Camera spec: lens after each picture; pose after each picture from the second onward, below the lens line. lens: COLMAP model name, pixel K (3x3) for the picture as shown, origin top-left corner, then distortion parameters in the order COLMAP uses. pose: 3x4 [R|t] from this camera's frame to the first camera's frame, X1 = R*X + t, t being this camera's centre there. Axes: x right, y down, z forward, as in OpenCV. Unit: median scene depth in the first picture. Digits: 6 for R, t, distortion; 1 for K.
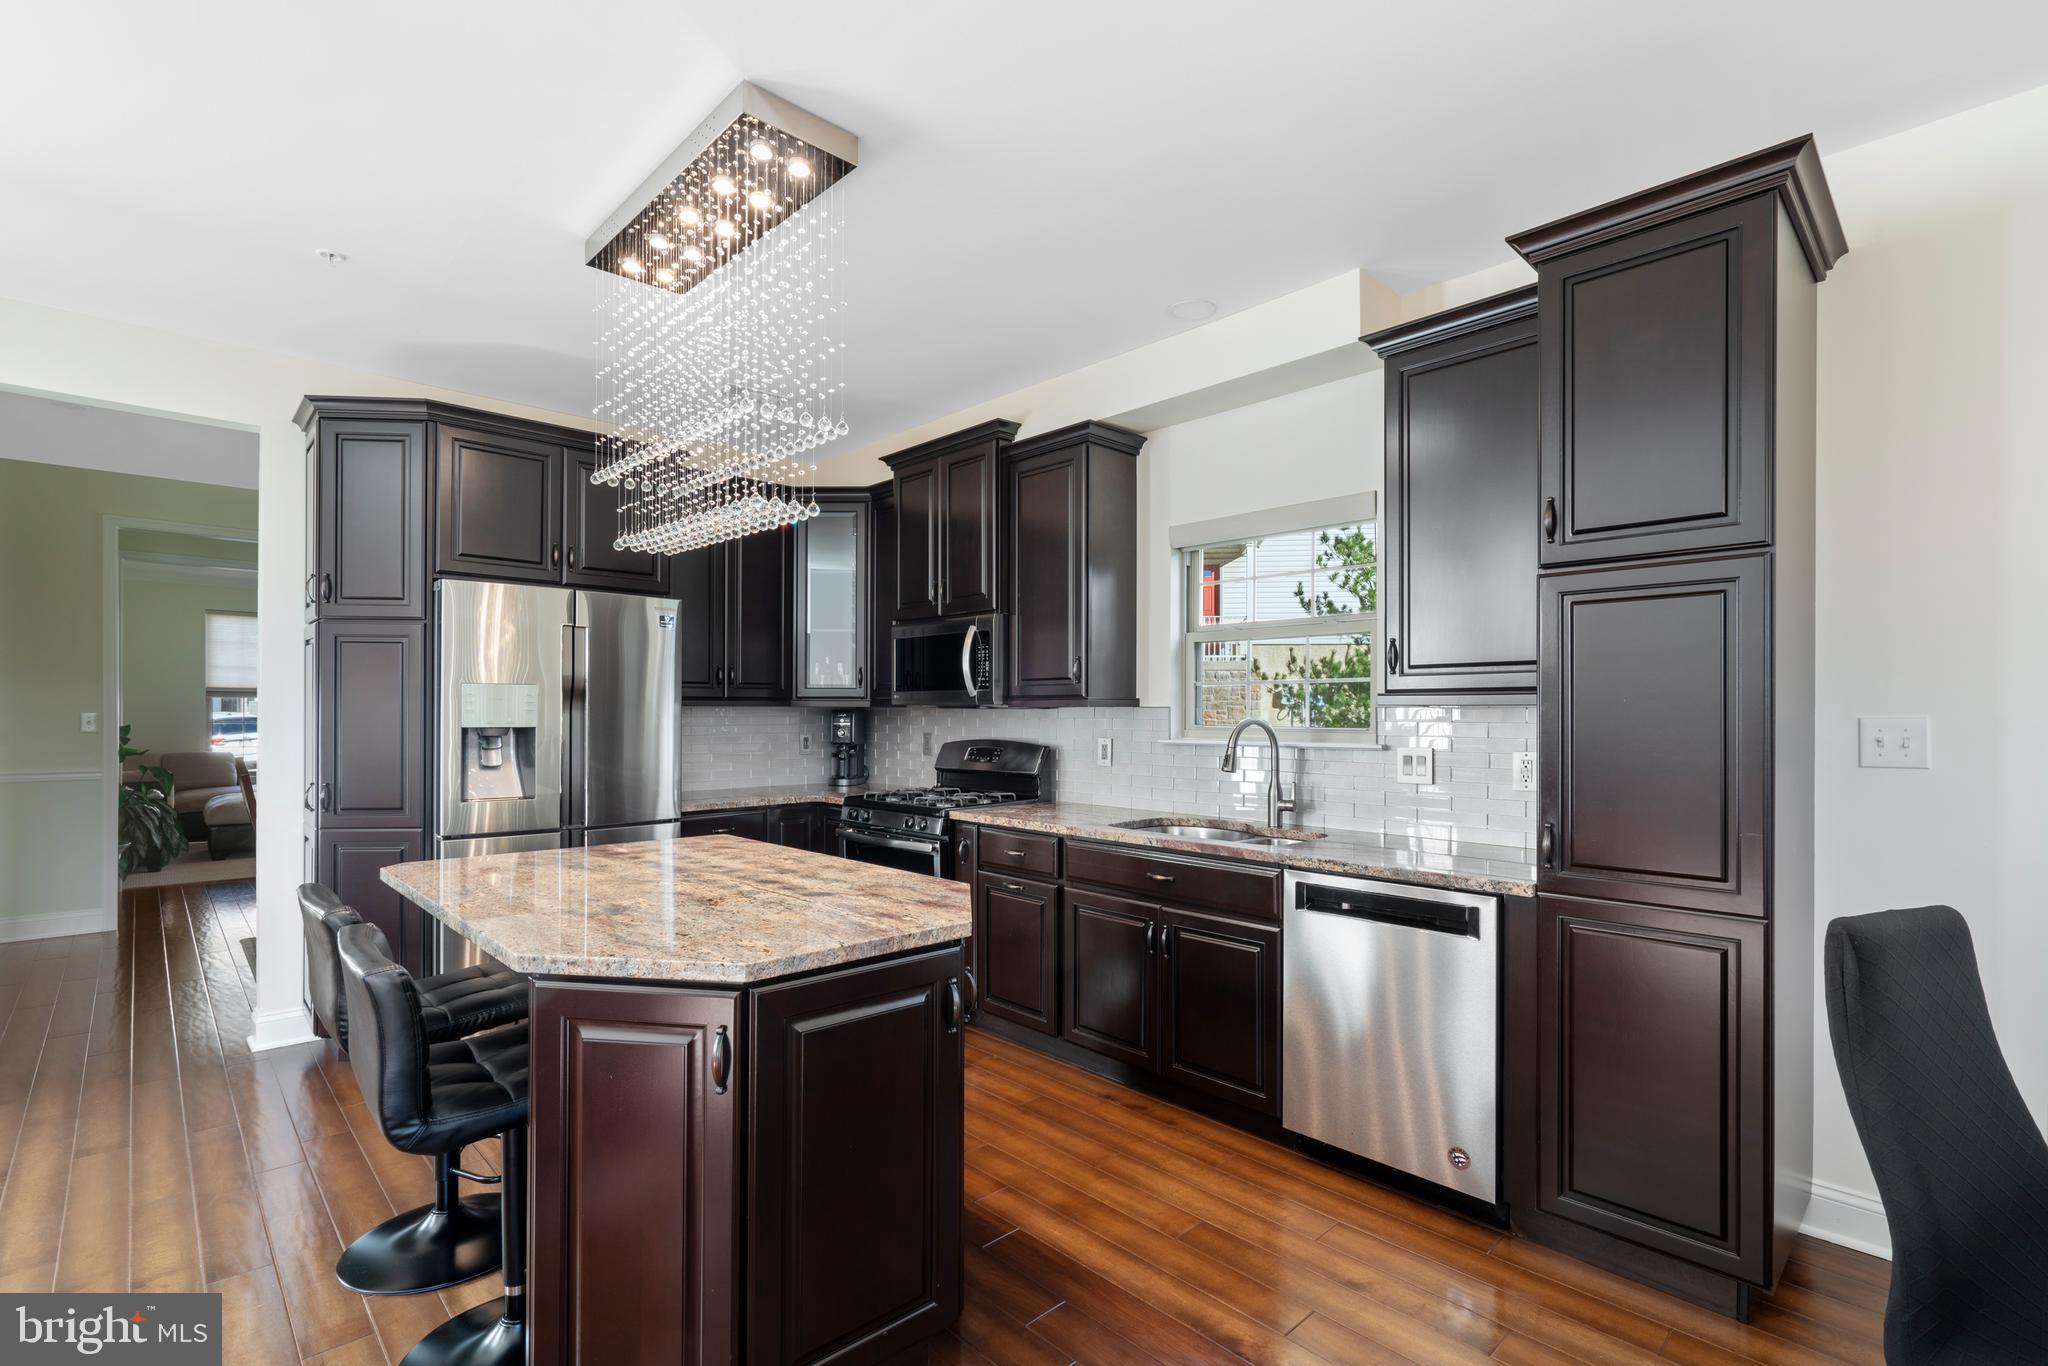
lens RADIAL K [[937.1, 0, 1023.7], [0, 937.1, 710.2], [0, 0, 1]] dist [-0.002608, -0.000177]
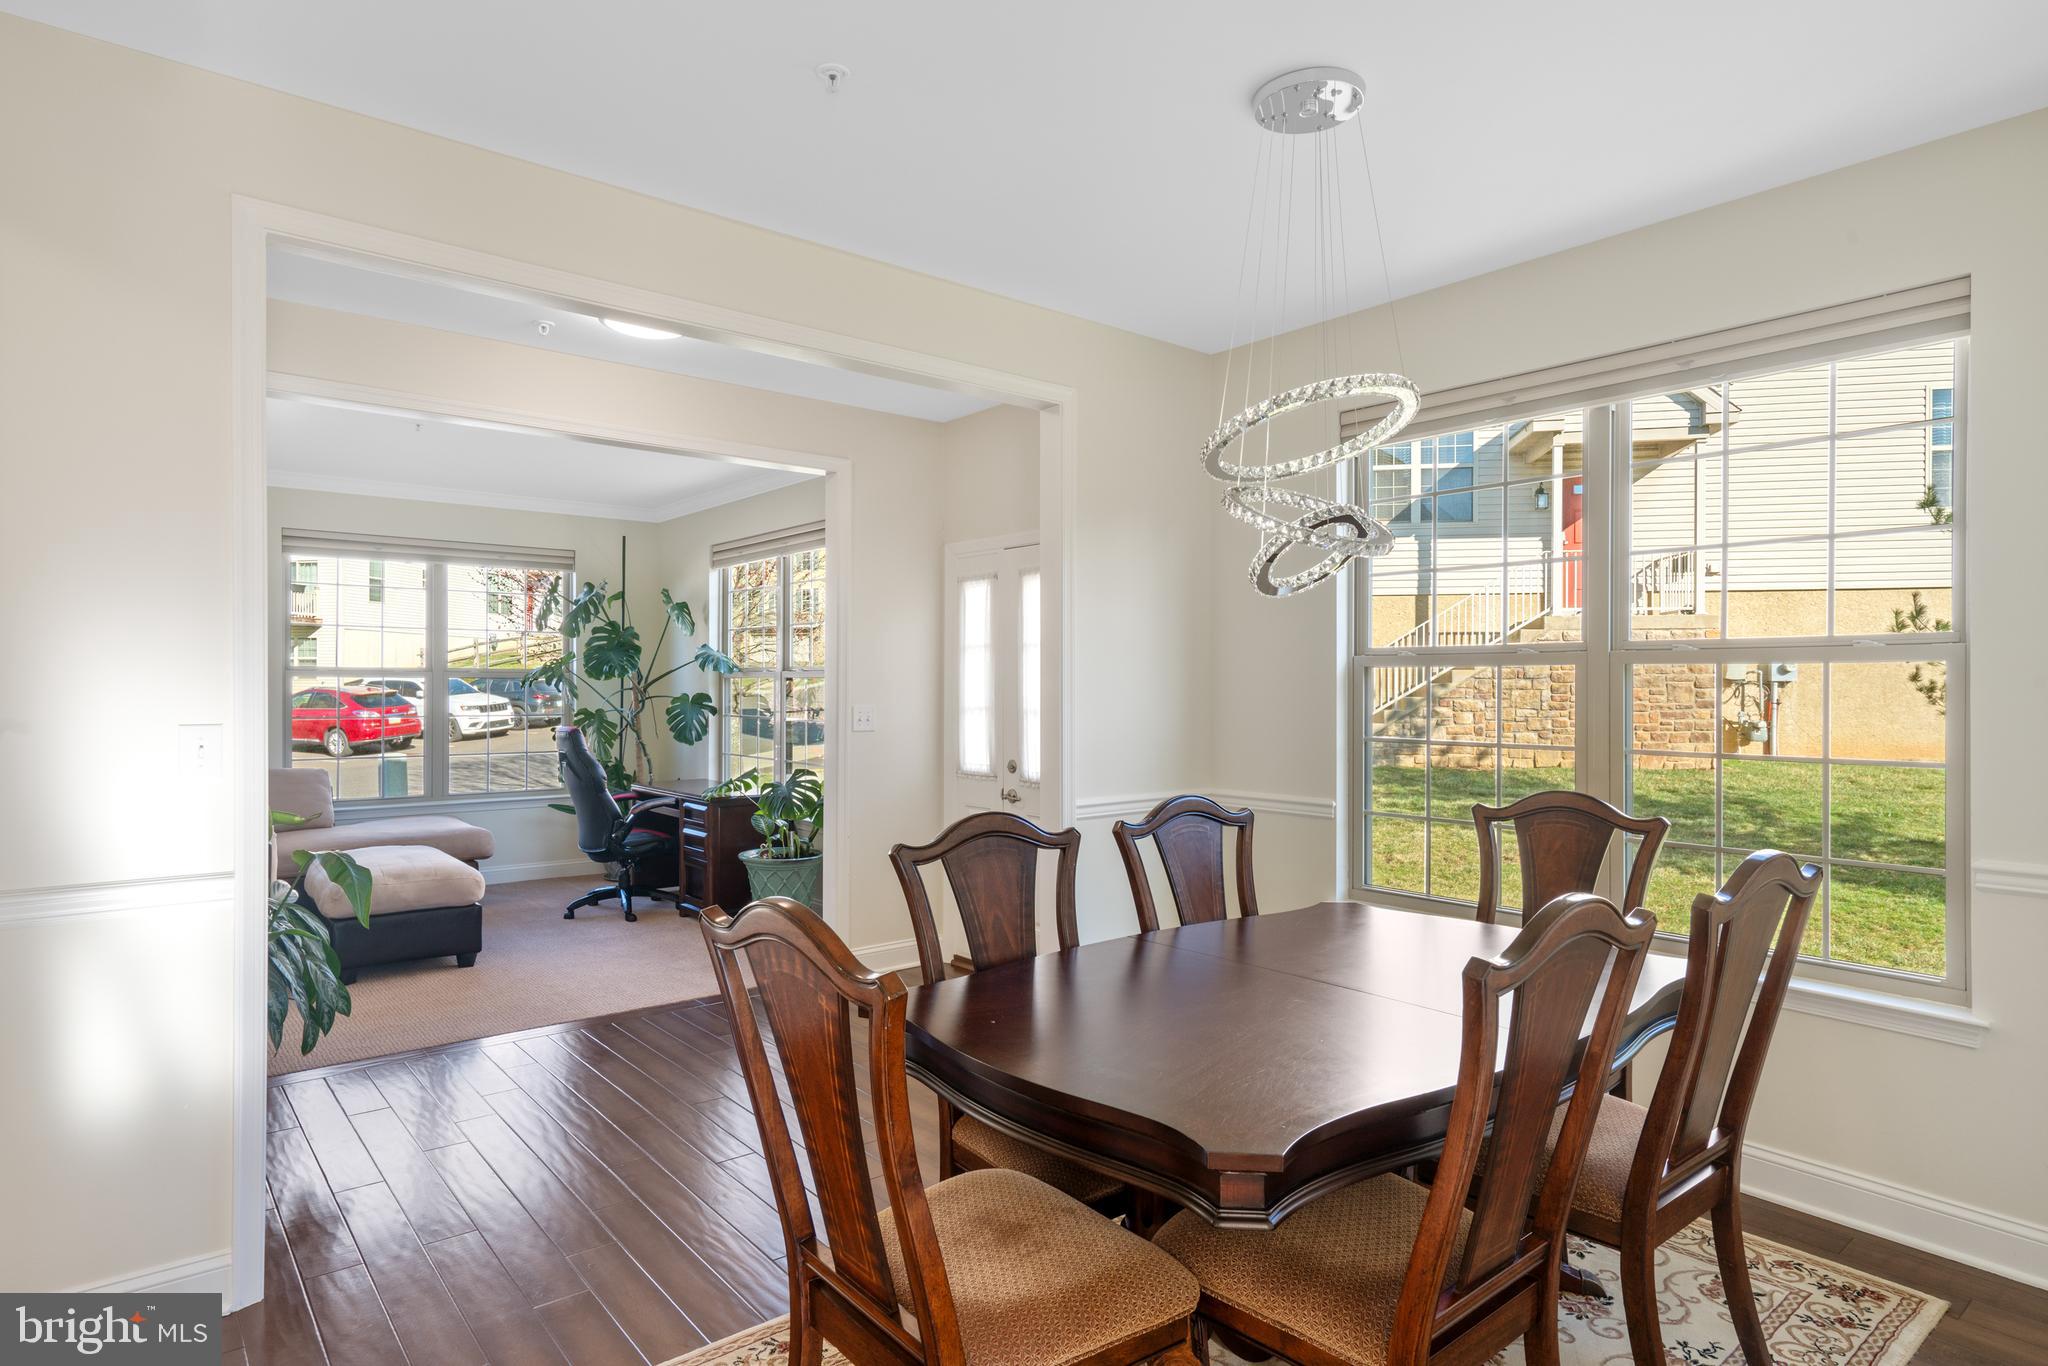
lens RADIAL K [[1143.7, 0, 1031.9], [0, 1143.7, 643.7], [0, 0, 1]] dist [0.040729, 0.000002]
pose [[0.997837, -0.002279, -0.065692, -0.823797], [-0.000037, 0.999379, -0.035229, -0.021004], [0.065732, 0.035156, 0.997218, 0.687780]]
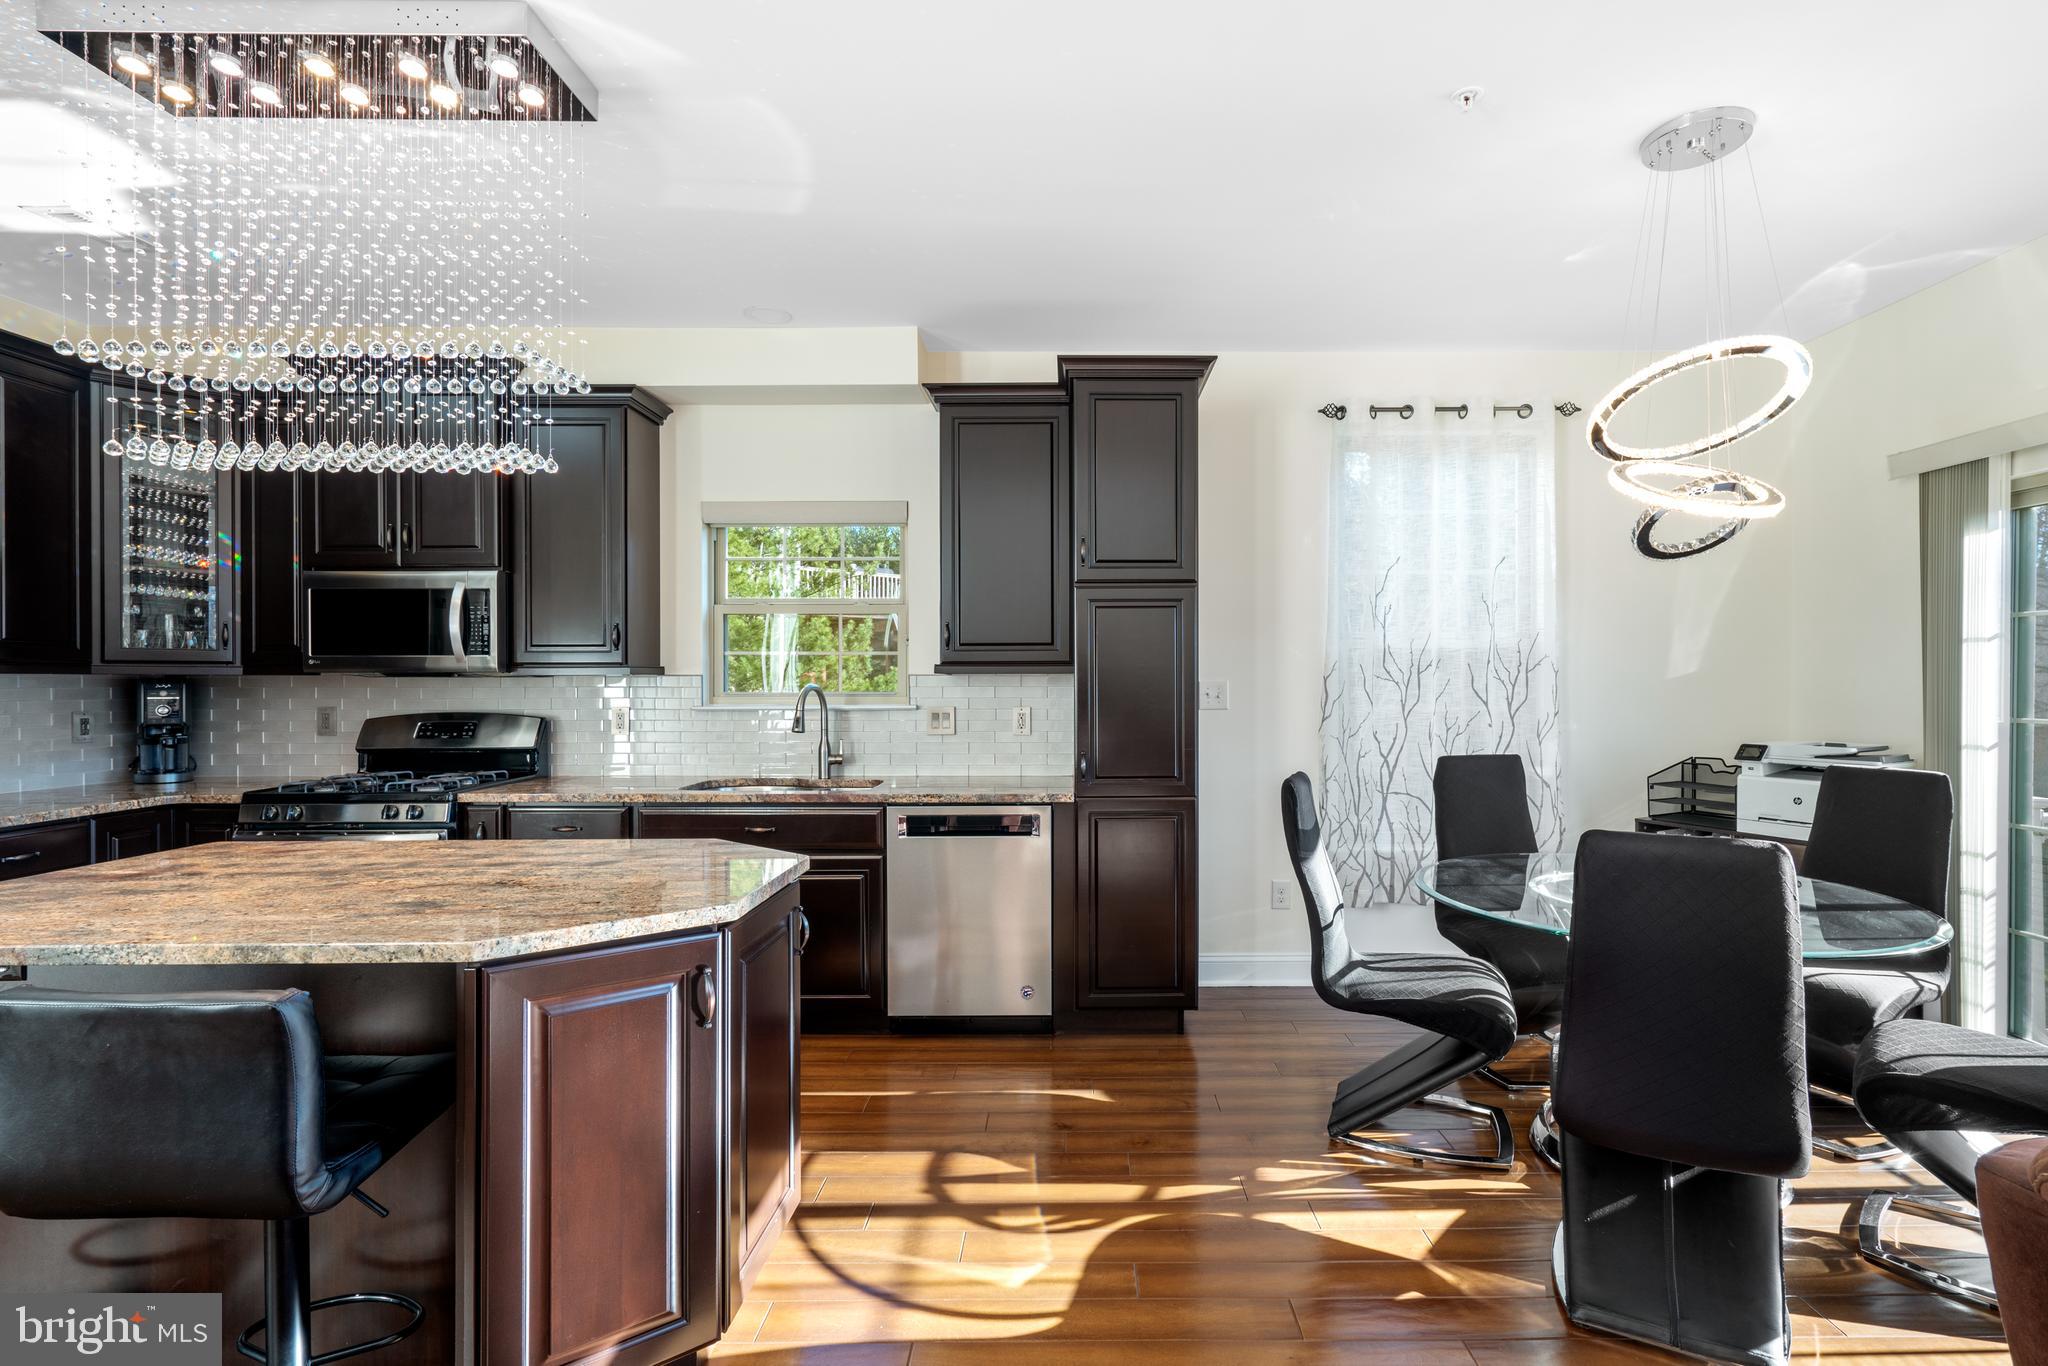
lens RADIAL K [[954.0, 0, 1070.8], [0, 954.0, 688.8], [0, 0, 1]] dist [0.002883, 0.000015]
pose [[0.684627, -0.008855, 0.728840, -0.343547], [0.001806, 0.999944, 0.010453, 0.001391], [-0.728892, -0.005840, 0.684604, -0.025471]]
